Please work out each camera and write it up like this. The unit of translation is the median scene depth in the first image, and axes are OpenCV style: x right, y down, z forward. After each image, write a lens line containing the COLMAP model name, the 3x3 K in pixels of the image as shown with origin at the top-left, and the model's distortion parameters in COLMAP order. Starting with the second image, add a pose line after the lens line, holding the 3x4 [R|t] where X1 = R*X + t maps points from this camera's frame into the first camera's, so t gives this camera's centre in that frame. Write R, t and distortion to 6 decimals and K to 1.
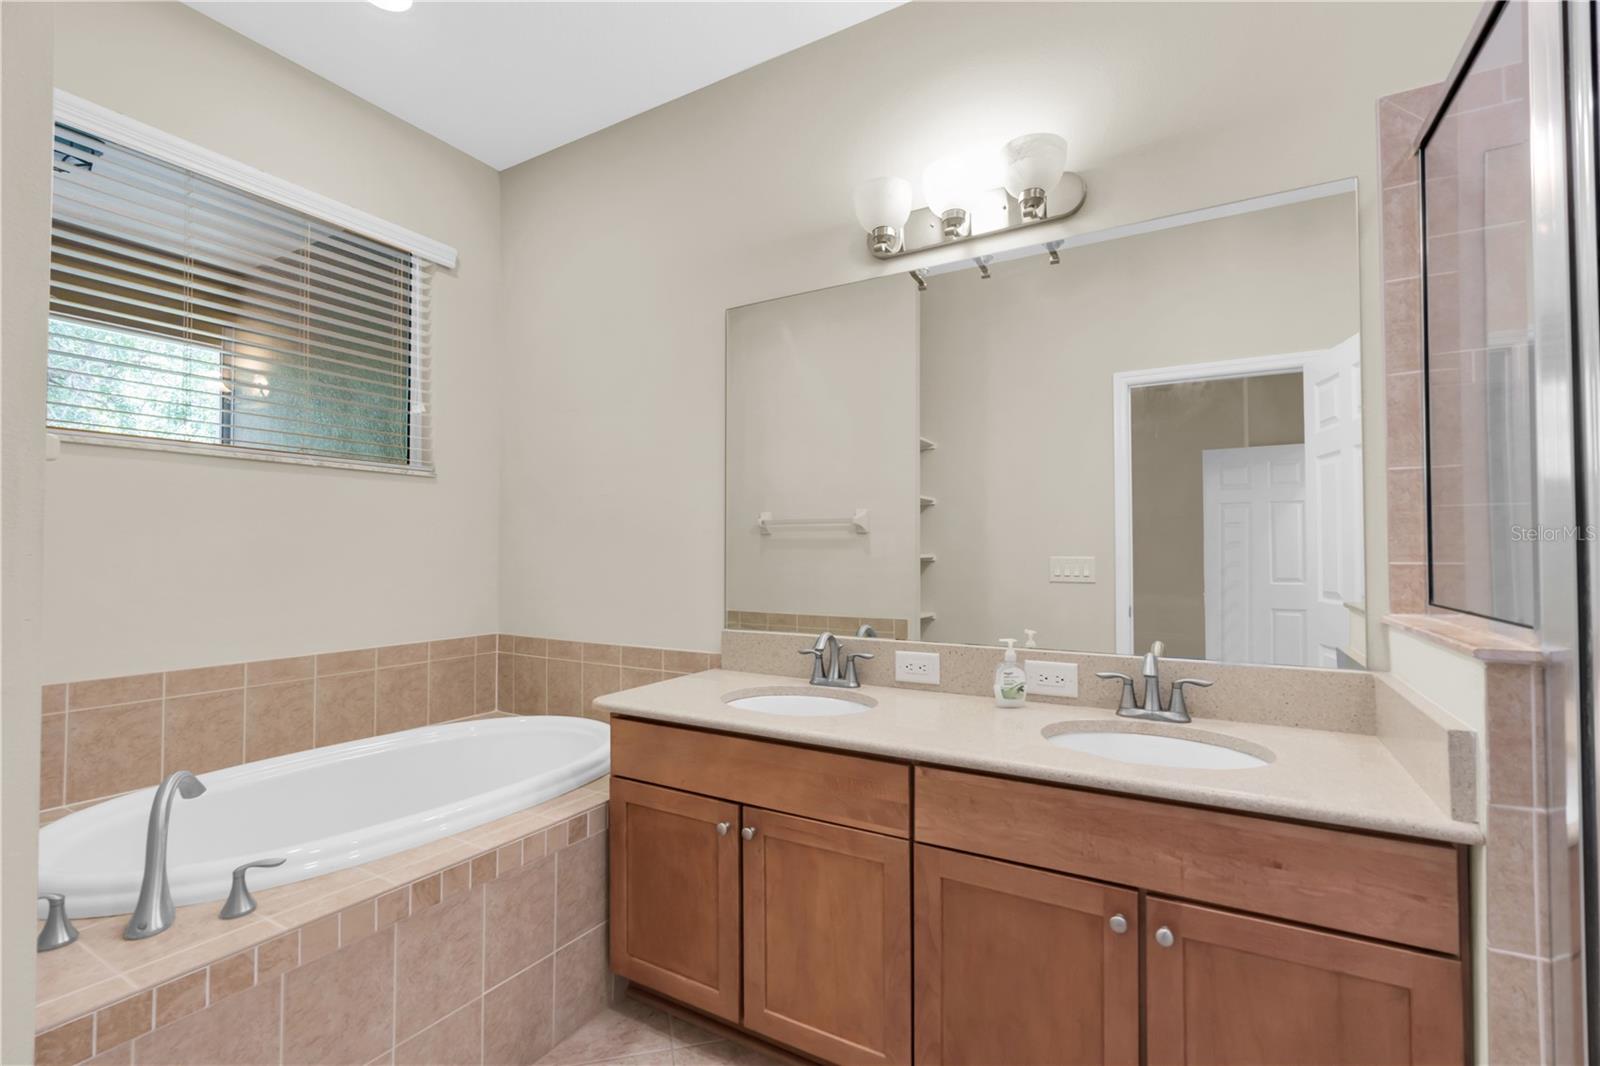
lens RADIAL K [[716.2, 0, 797.7], [0, 716.2, 536.4], [0, 0, 1]] dist [-0.013107, 0.005760]
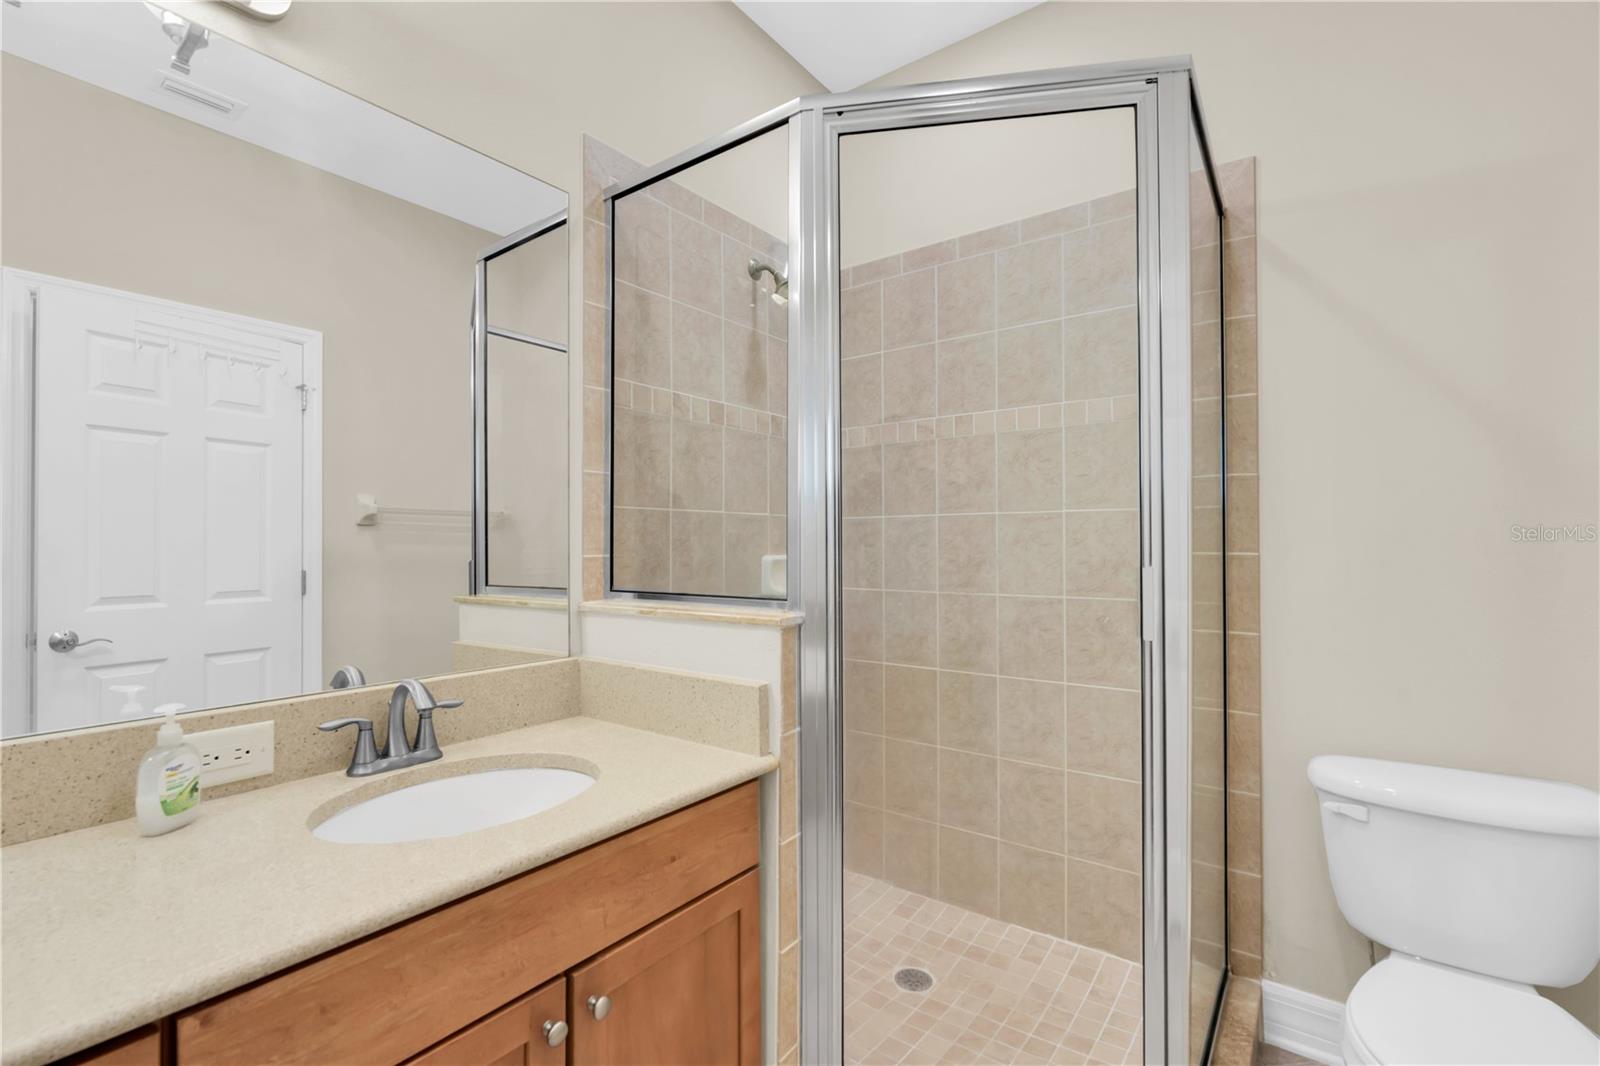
lens RADIAL K [[716.2, 0, 797.7], [0, 716.2, 536.4], [0, 0, 1]] dist [-0.013107, 0.005760]
pose [[0.109278, 0.012081, 0.993938, -0.236377], [-0.018383, 0.999780, -0.010131, 0.012047], [-0.993841, -0.017164, 0.109476, 0.551128]]
